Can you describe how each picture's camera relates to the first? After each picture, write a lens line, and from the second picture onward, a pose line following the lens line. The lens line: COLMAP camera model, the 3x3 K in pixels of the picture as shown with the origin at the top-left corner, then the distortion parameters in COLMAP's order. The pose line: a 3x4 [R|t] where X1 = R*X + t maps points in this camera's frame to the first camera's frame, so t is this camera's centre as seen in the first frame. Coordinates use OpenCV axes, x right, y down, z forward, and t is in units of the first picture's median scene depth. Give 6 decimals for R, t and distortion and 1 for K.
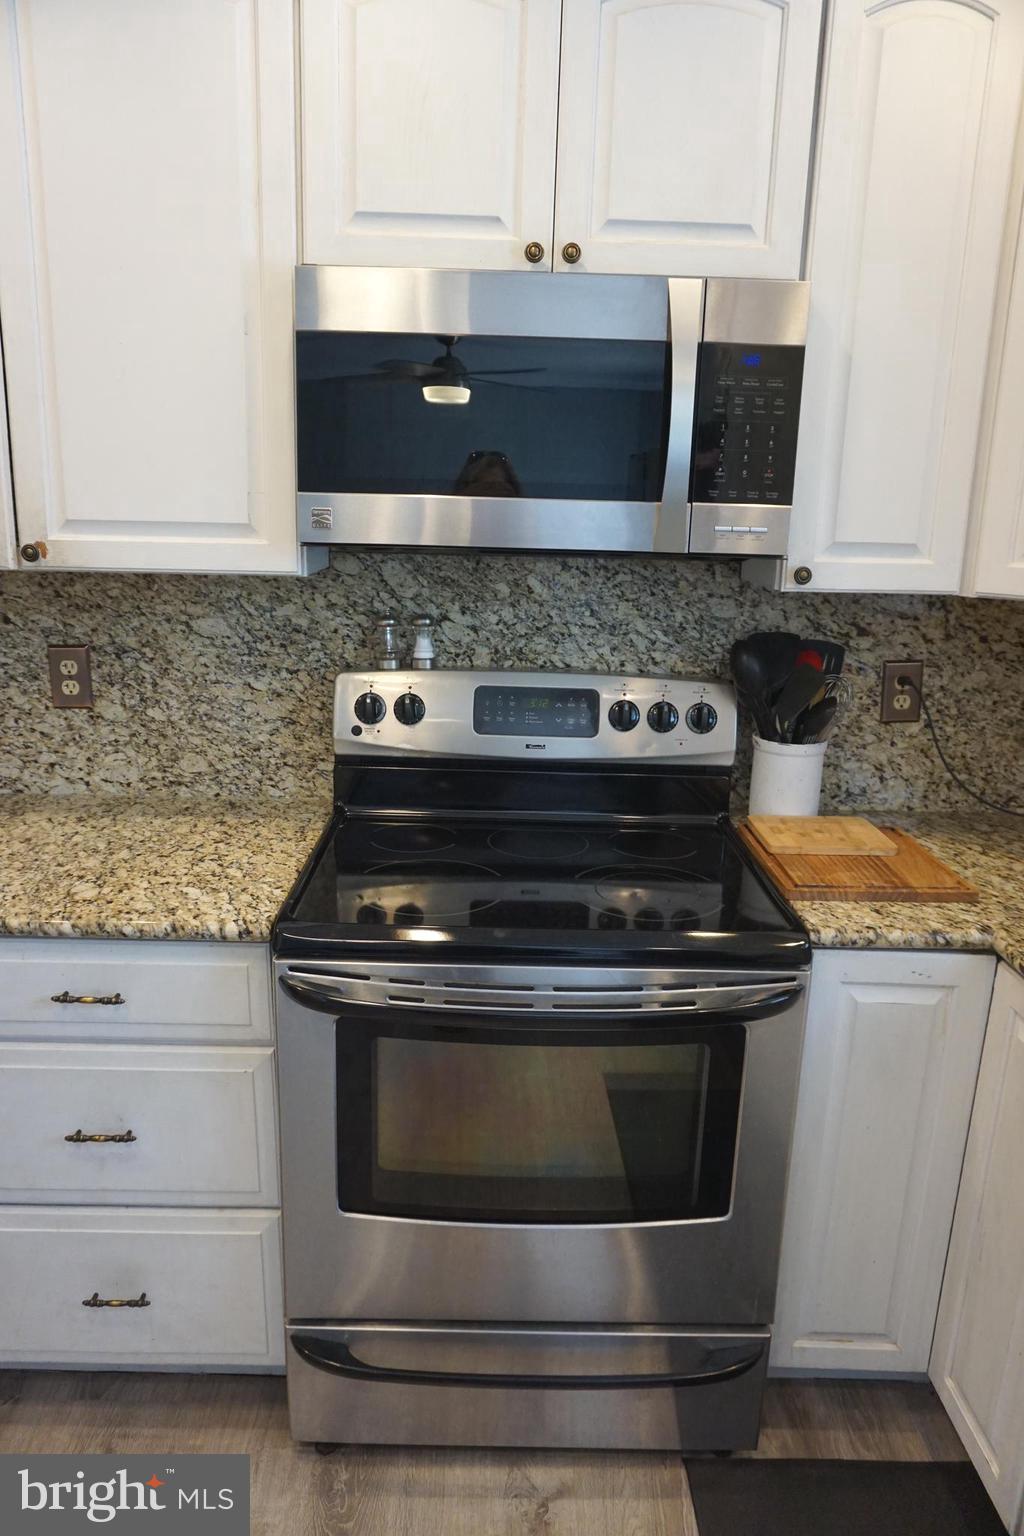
lens RADIAL K [[1035.2, 0, 508.0], [0, 1035.2, 766.7], [0, 0, 1]] dist [-0.025494, 0.000064]
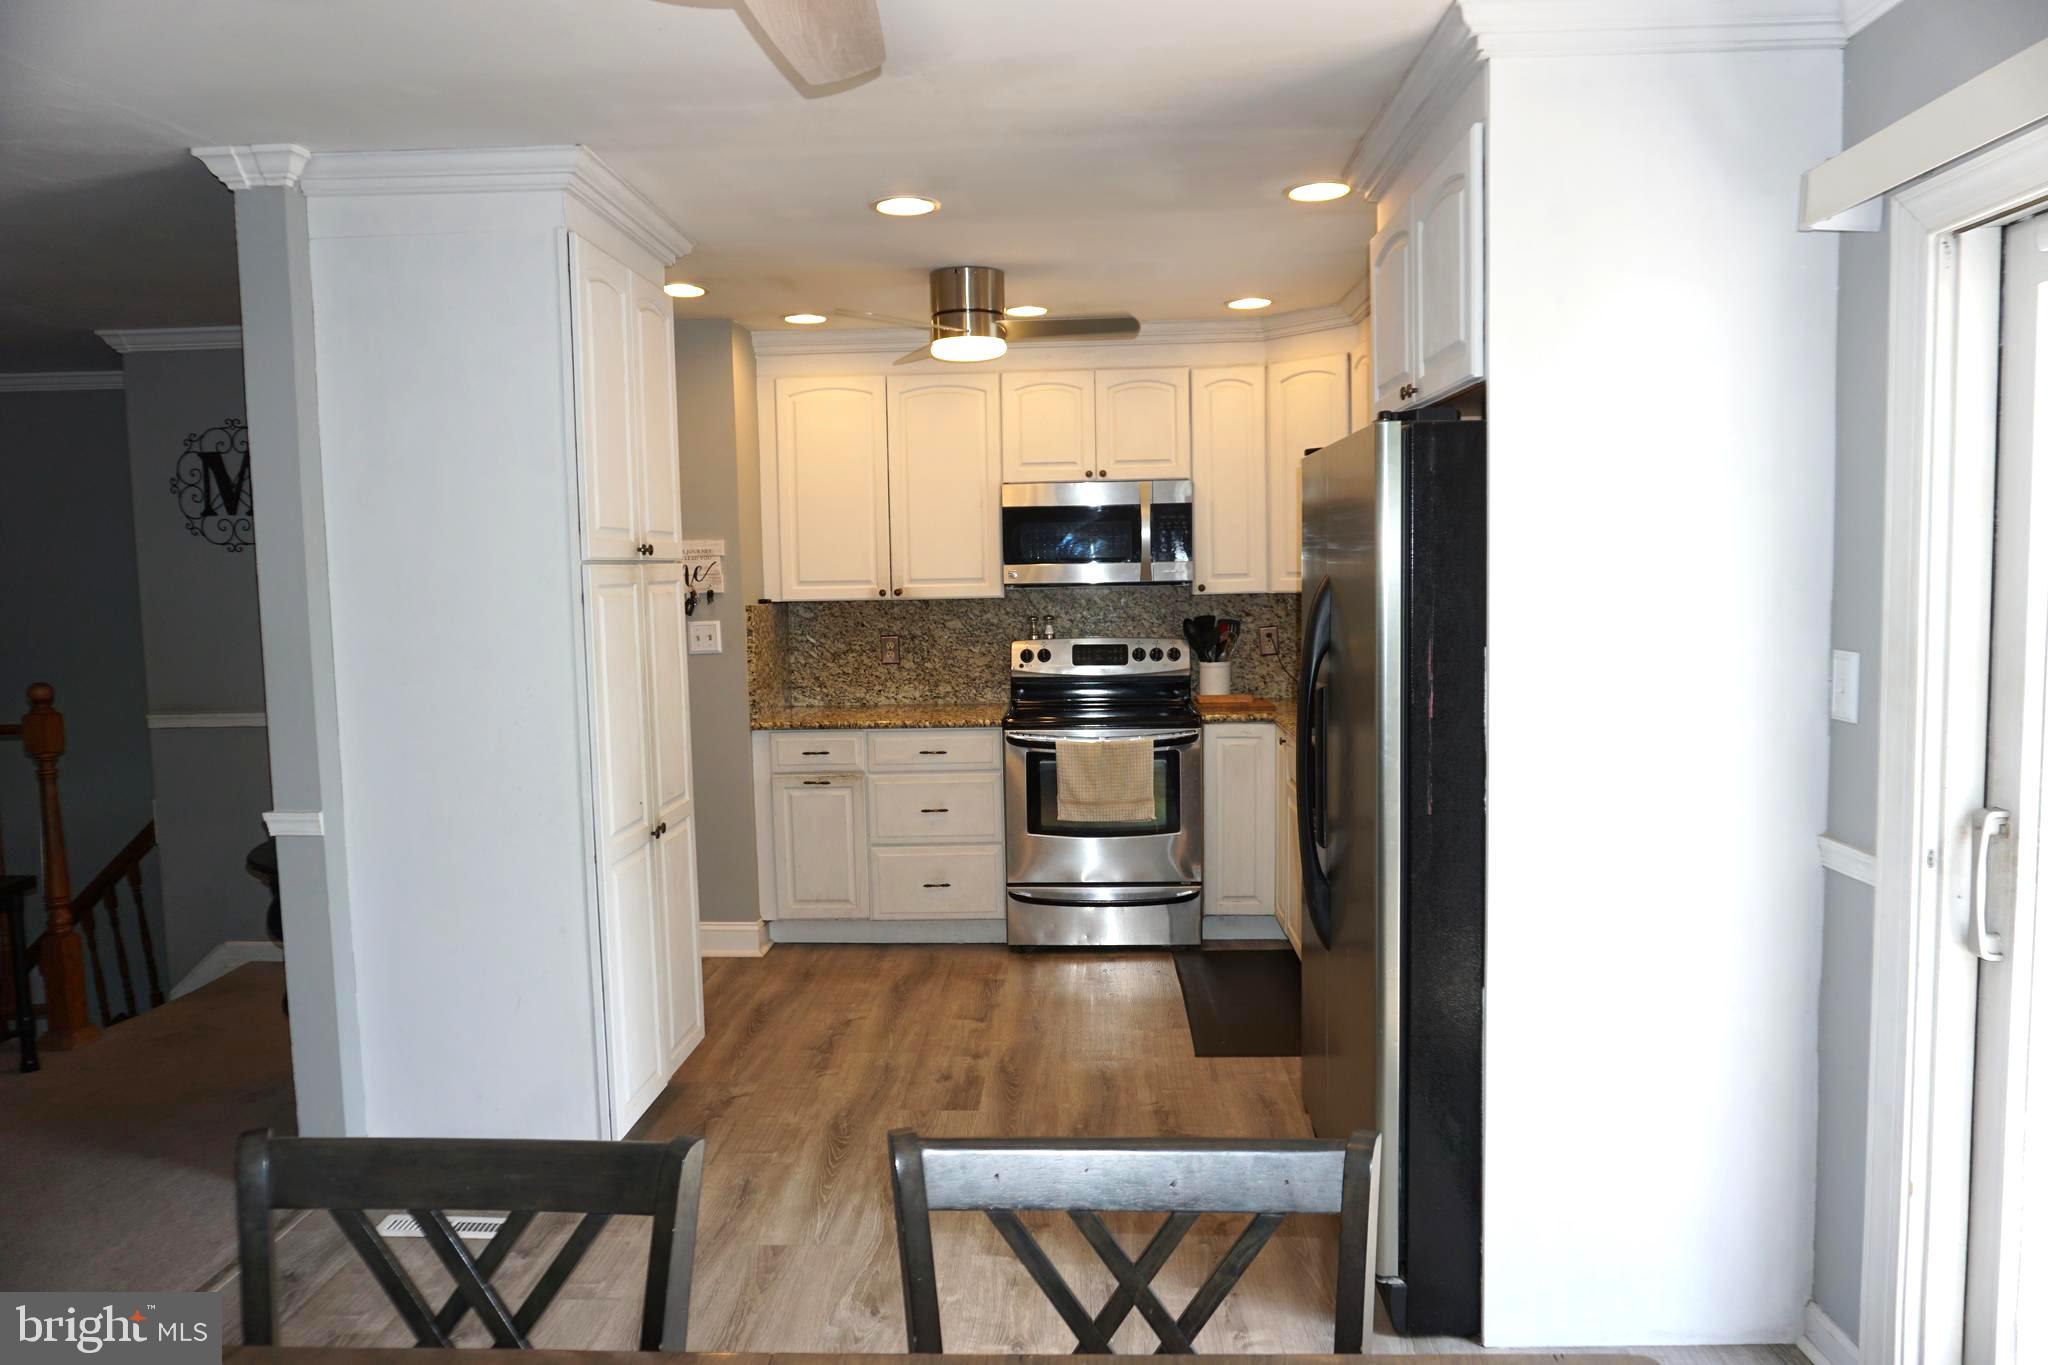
lens RADIAL K [[1380.3, 0, 1024.9], [0, 1380.3, 682.4], [0, 0, 1]] dist [-0.025494, 0.000064]
pose [[0.997329, -0.041819, -0.059890, 0.040912], [0.031592, 0.986198, -0.162527, 0.492561], [0.065860, 0.160201, 0.984885, -1.971134]]
